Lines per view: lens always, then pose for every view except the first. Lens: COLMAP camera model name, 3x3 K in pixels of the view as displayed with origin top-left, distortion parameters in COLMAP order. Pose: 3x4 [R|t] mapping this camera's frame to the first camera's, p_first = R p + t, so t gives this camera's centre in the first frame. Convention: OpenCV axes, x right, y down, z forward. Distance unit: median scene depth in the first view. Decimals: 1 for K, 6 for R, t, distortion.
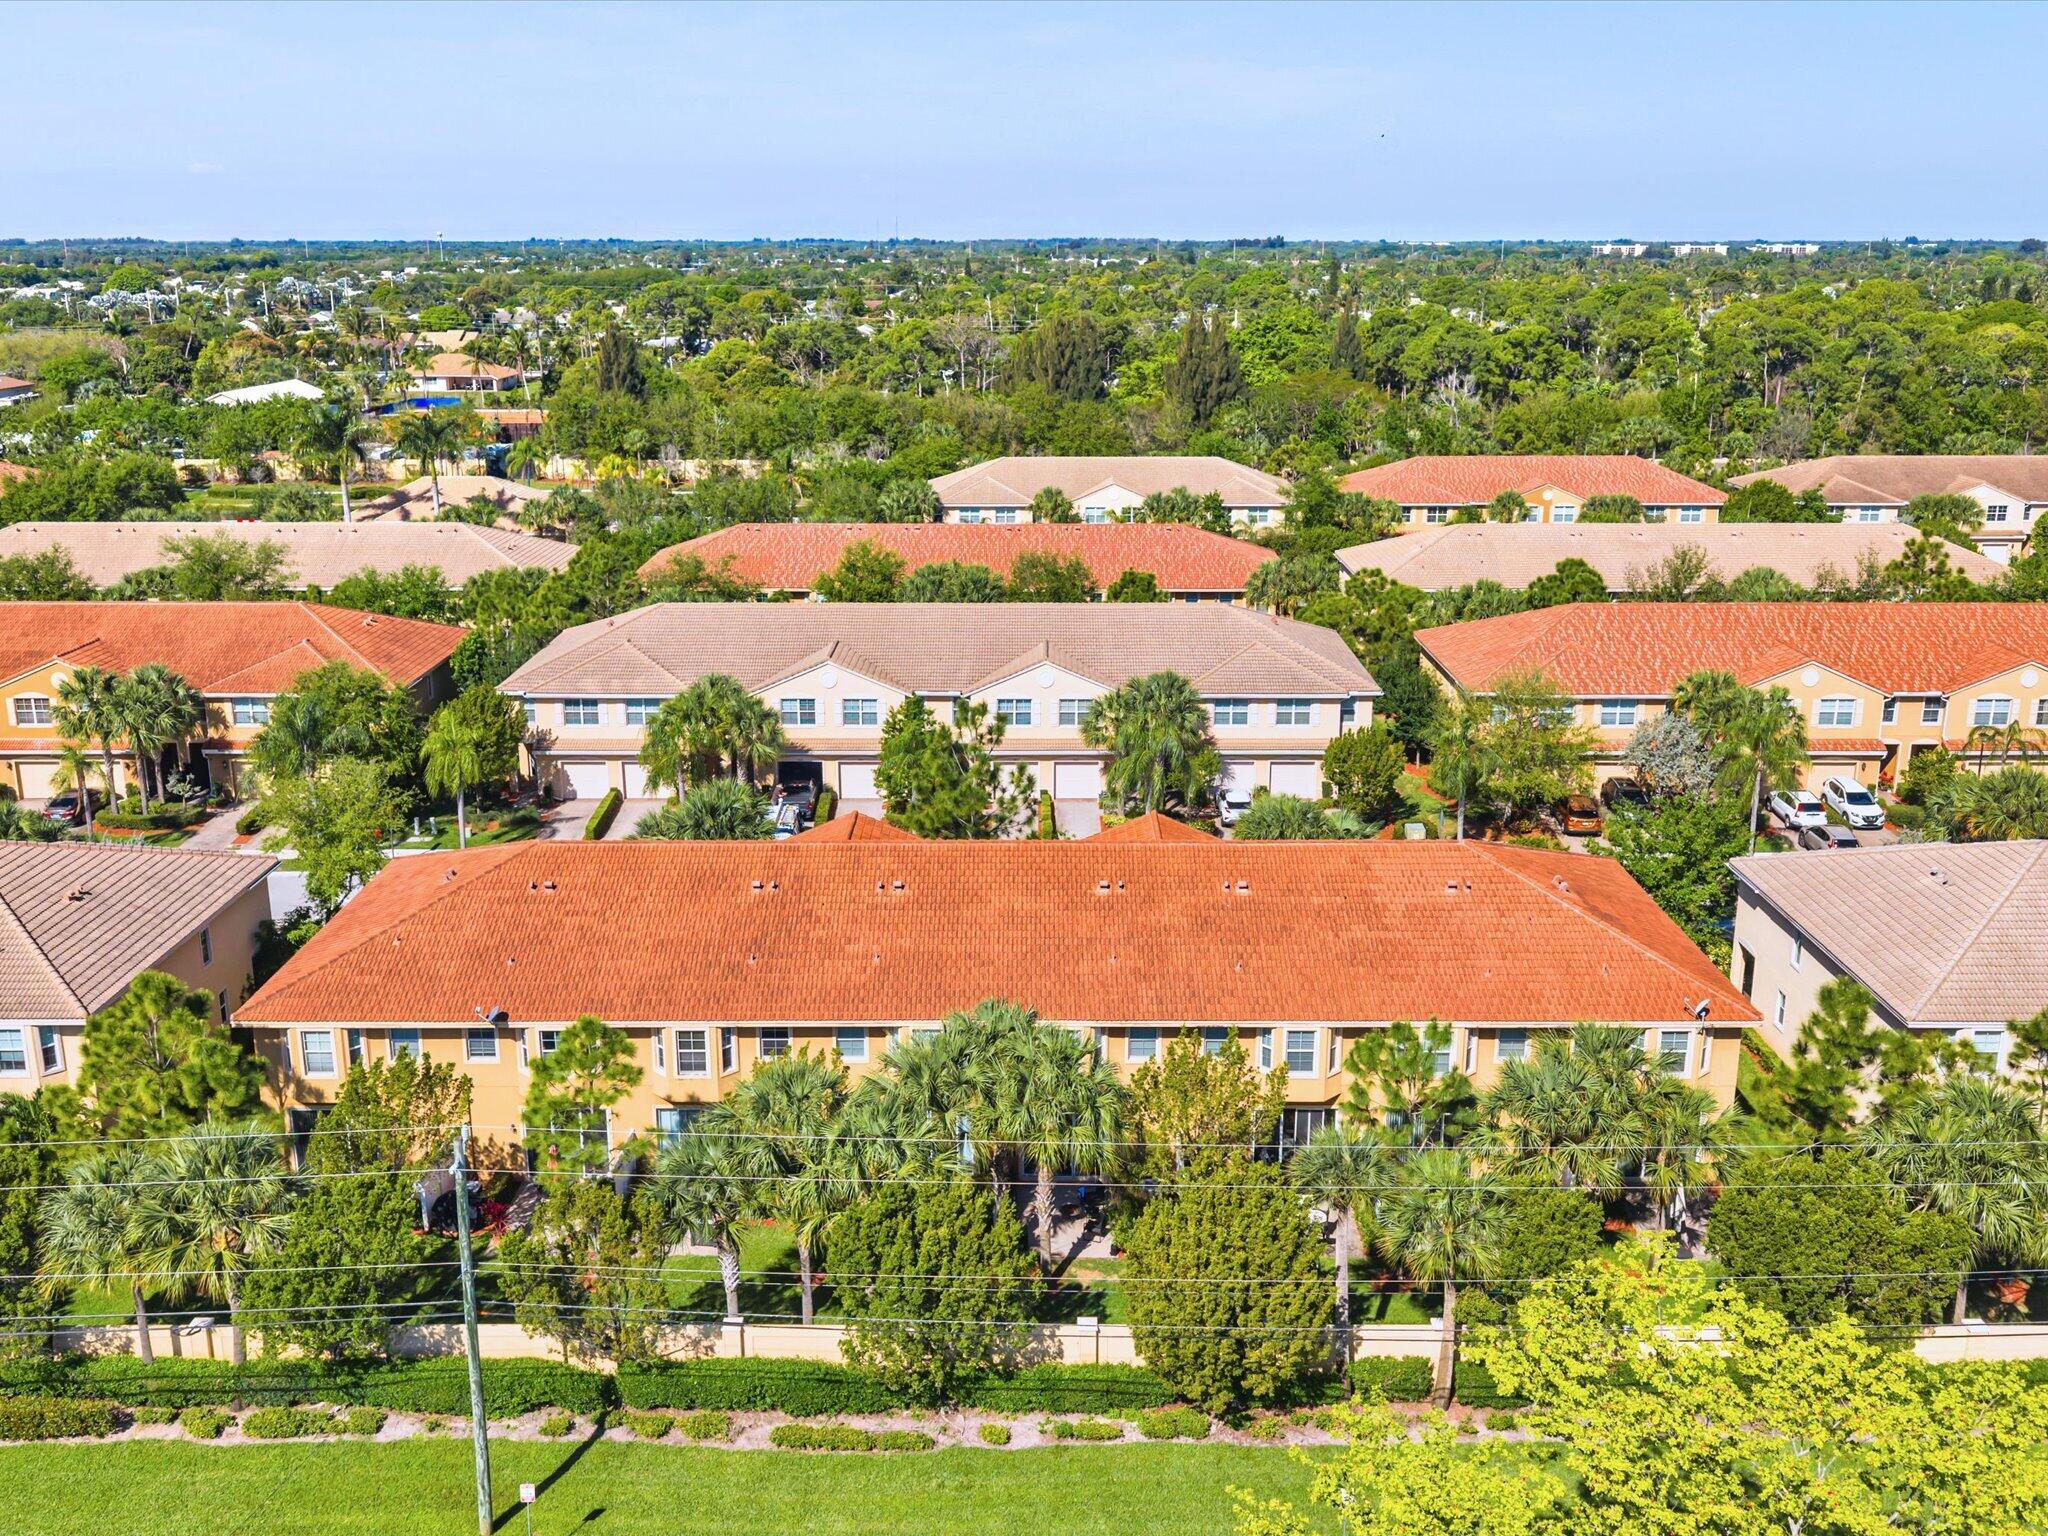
lens RADIAL K [[1915.6, 0, 1024.0], [0, 1915.6, 768.0], [0, 0, 1]] dist [0.054136, -0.138747]
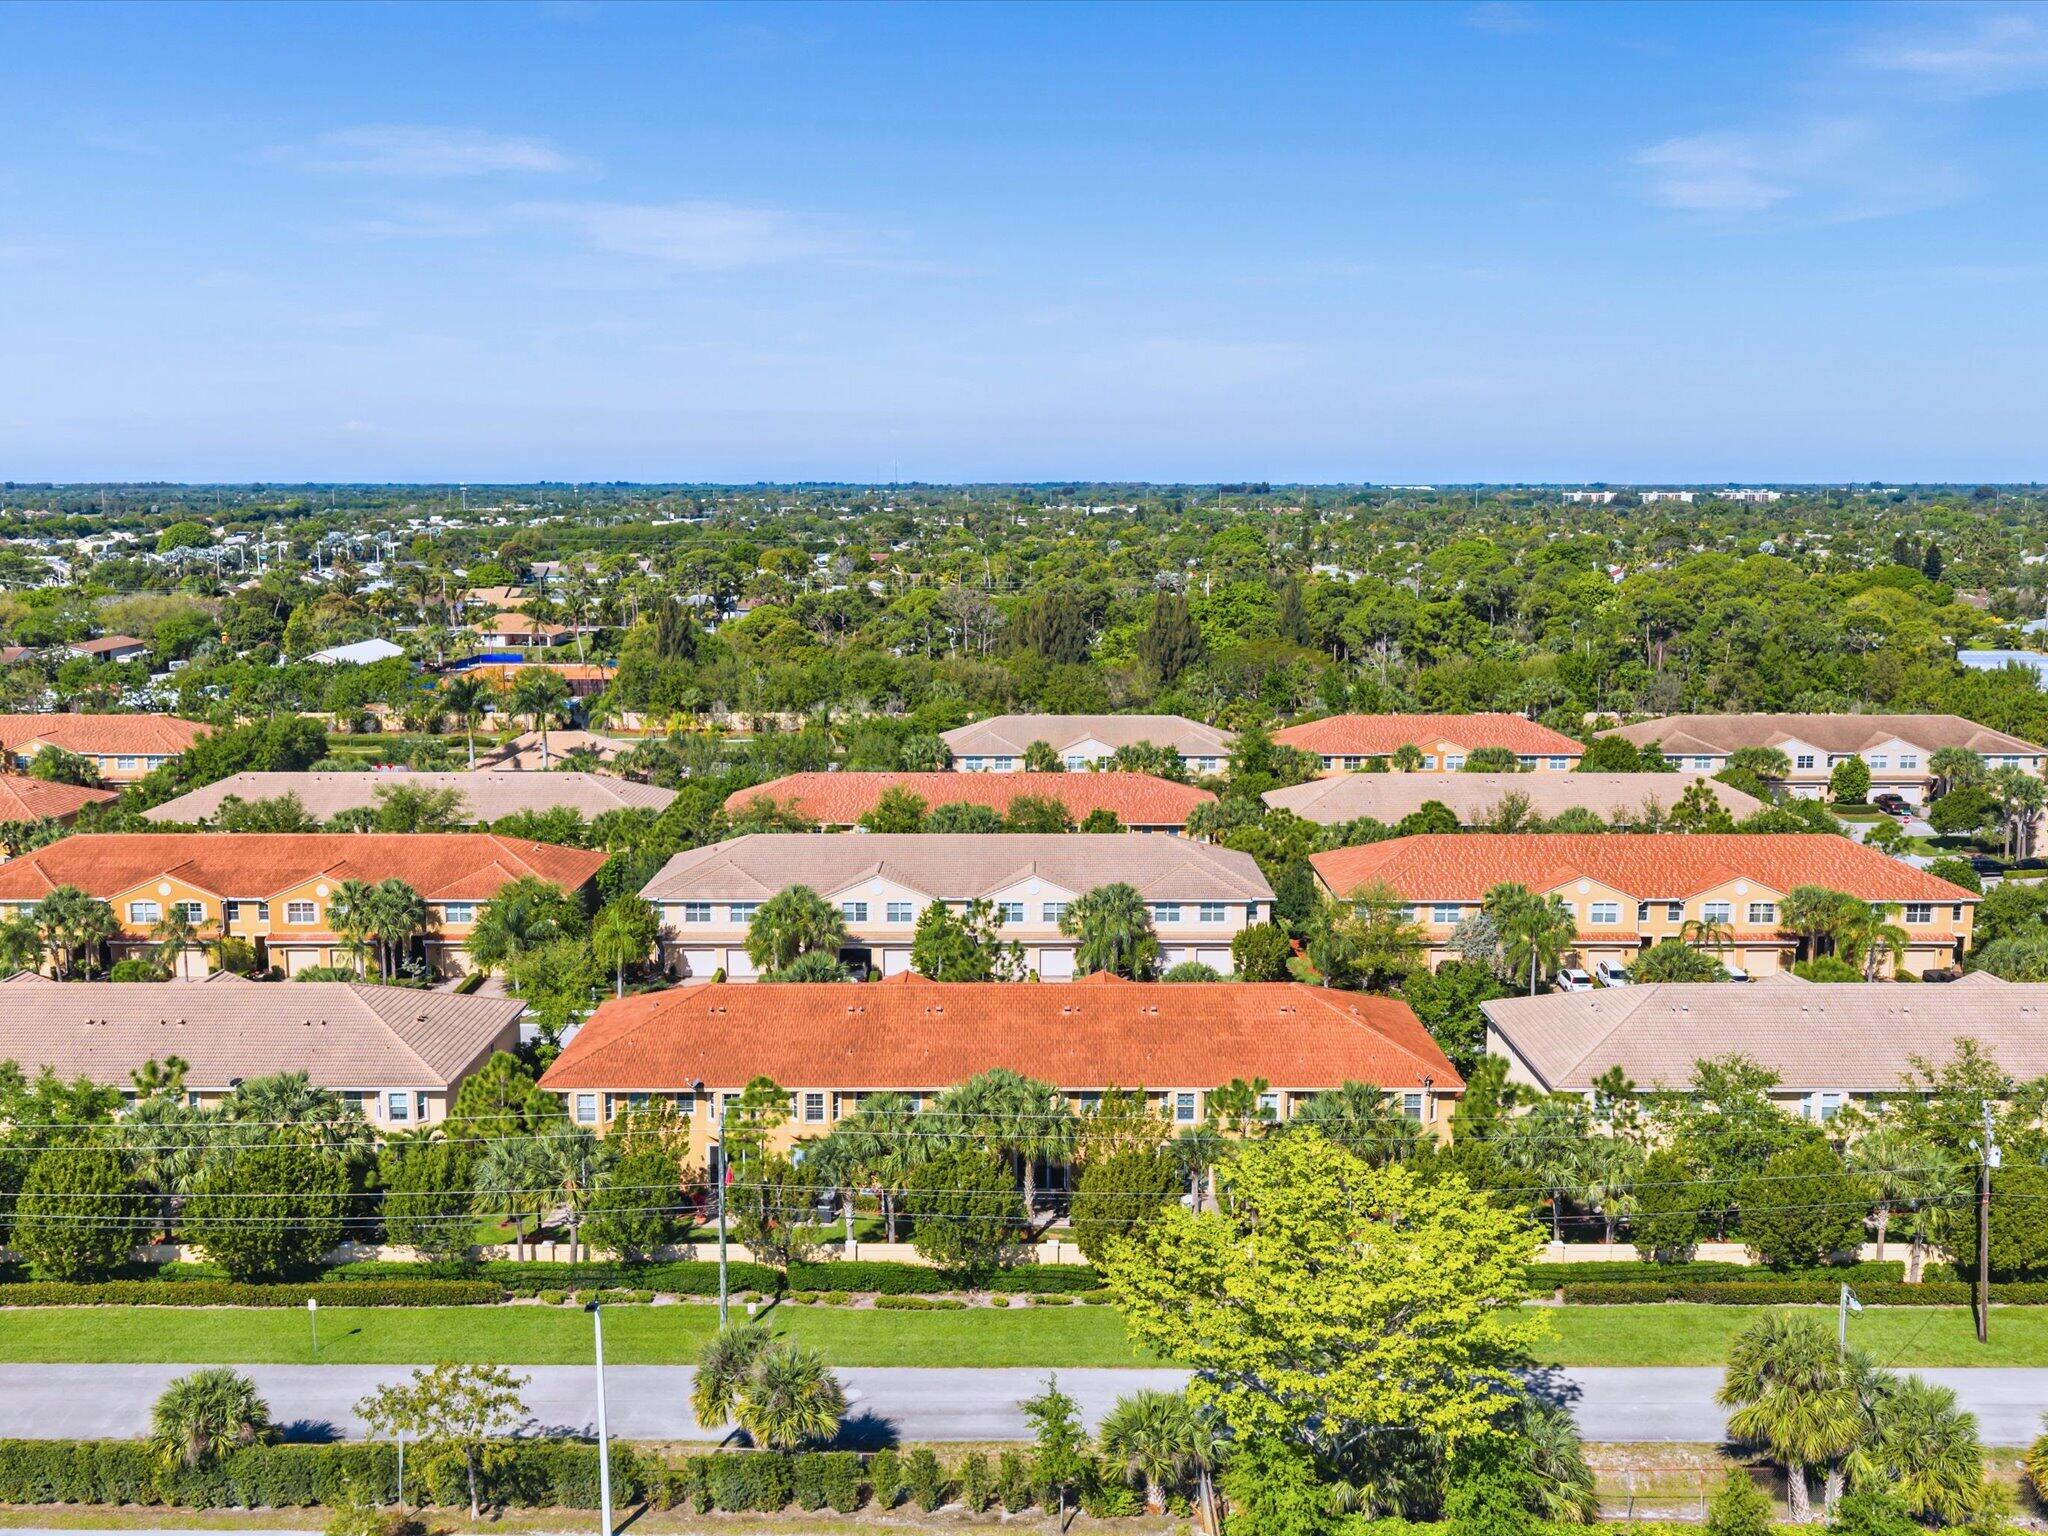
lens RADIAL K [[1915.6, 0, 1024.0], [0, 1915.6, 768.0], [0, 0, 1]] dist [0.054136, -0.138747]
pose [[0.999997, -0.000055, 0.002390, 0.000919], [0.000341, 0.992815, -0.119661, 0.027747], [-0.002366, 0.119662, 0.992812, -0.325951]]
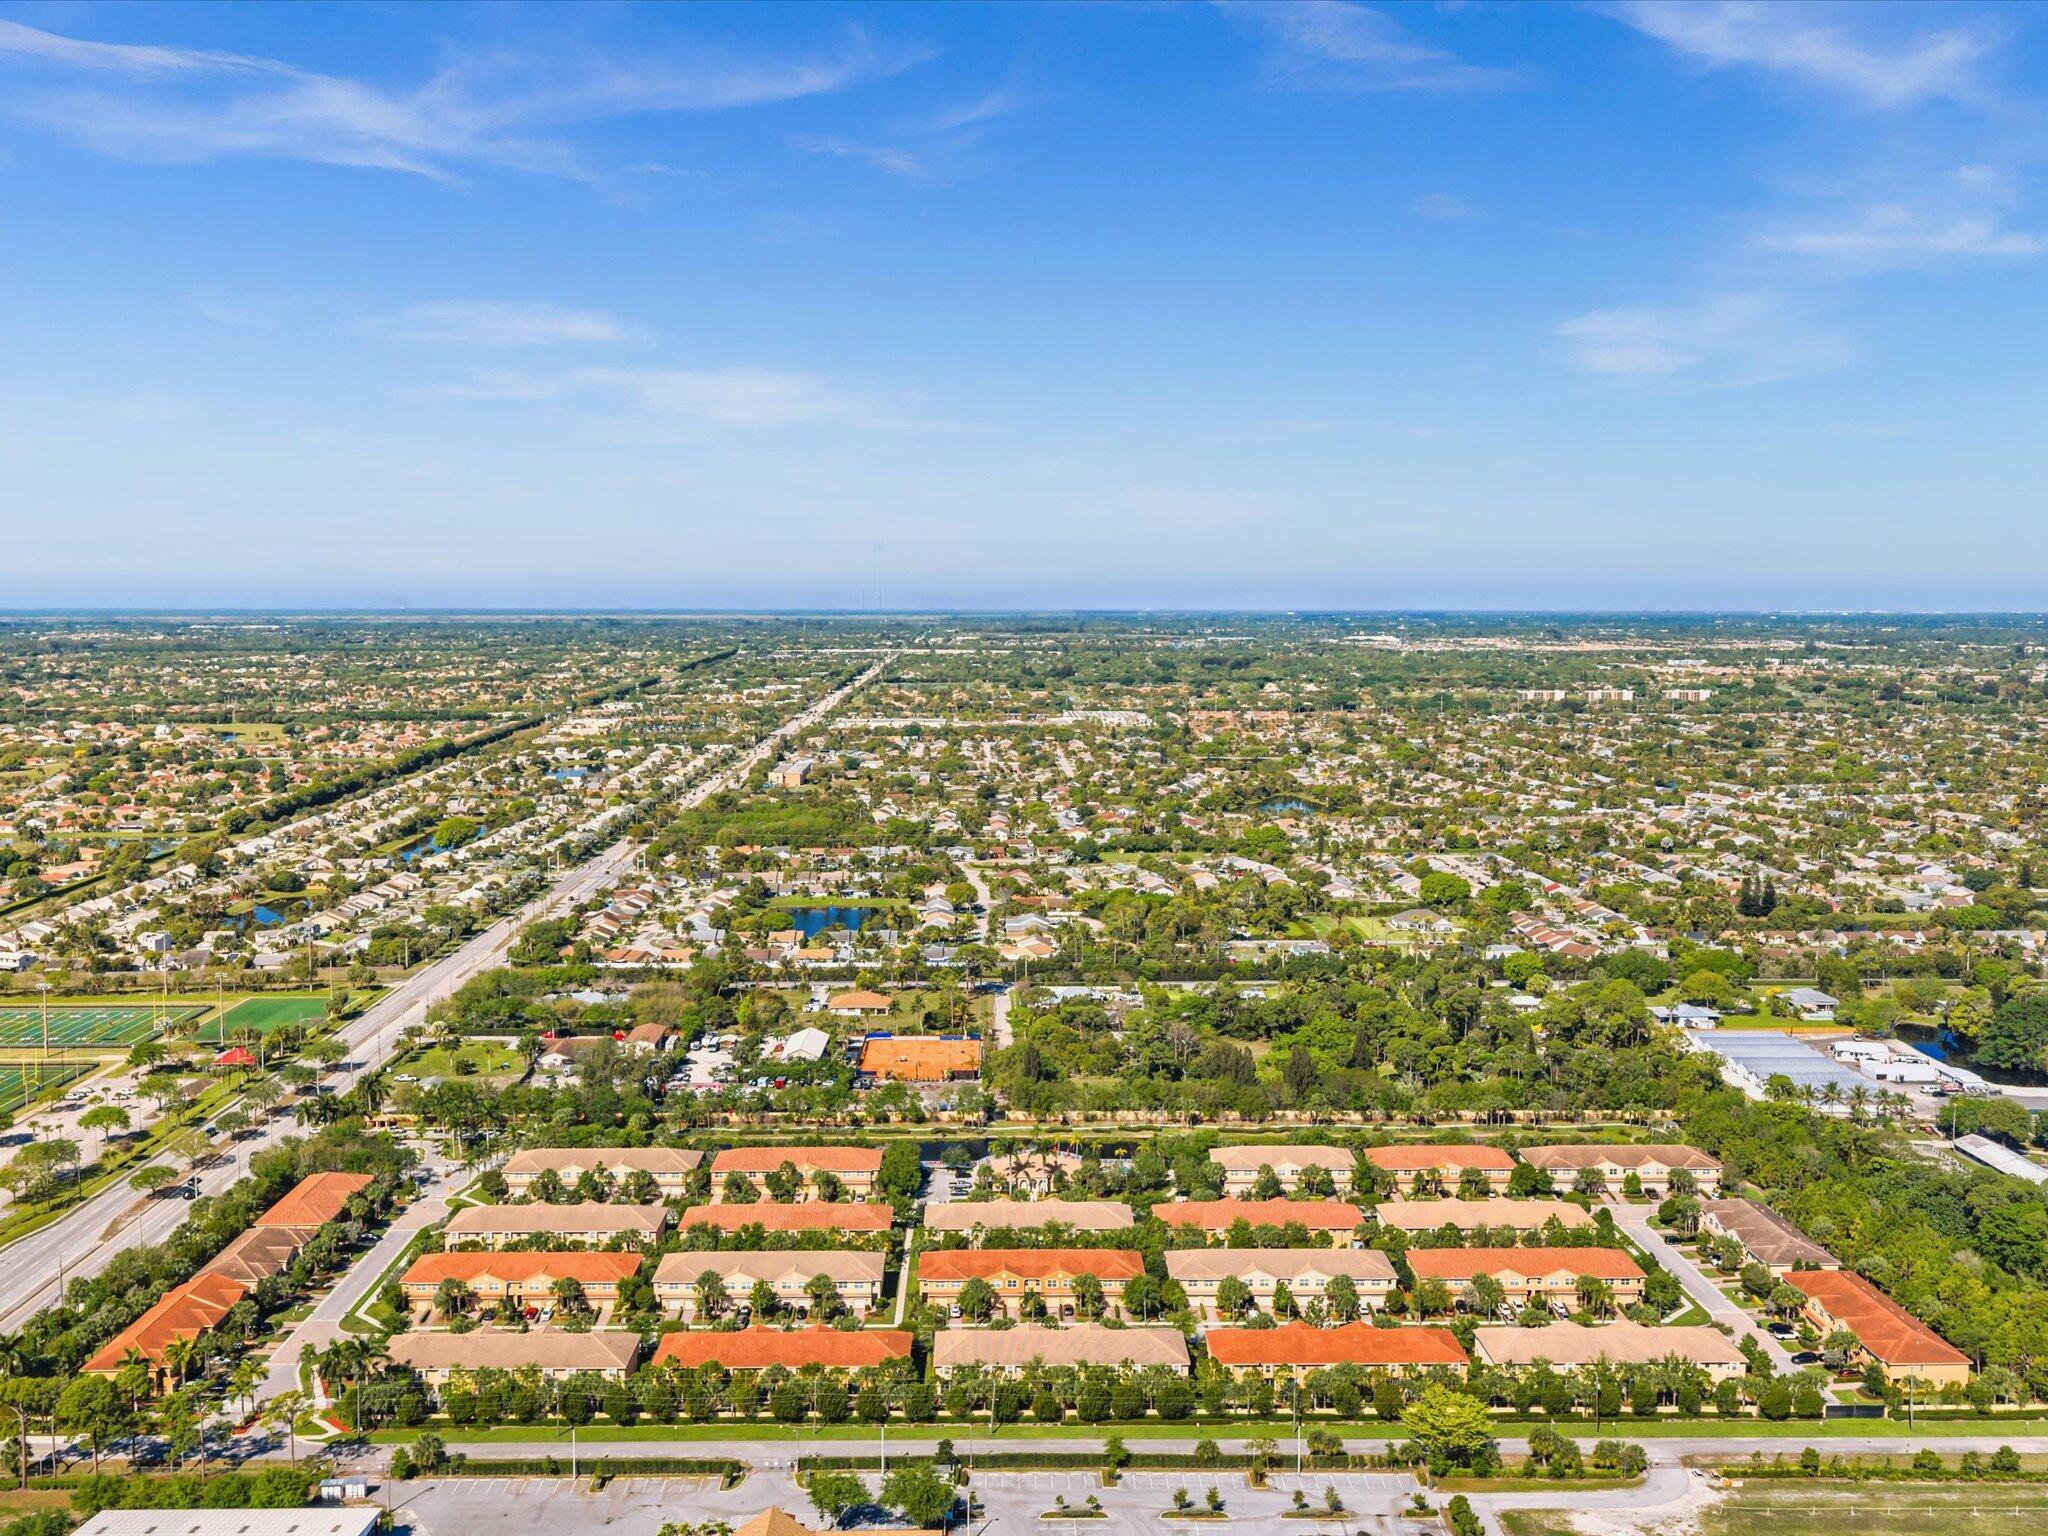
lens RADIAL K [[1915.6, 0, 1024.0], [0, 1915.6, 768.0], [0, 0, 1]] dist [0.054136, -0.138747]
pose [[0.999788, -0.000442, 0.020566, -0.551775], [0.004100, 0.983992, -0.178168, -0.307384], [-0.020158, 0.178215, 0.983785, -2.543084]]
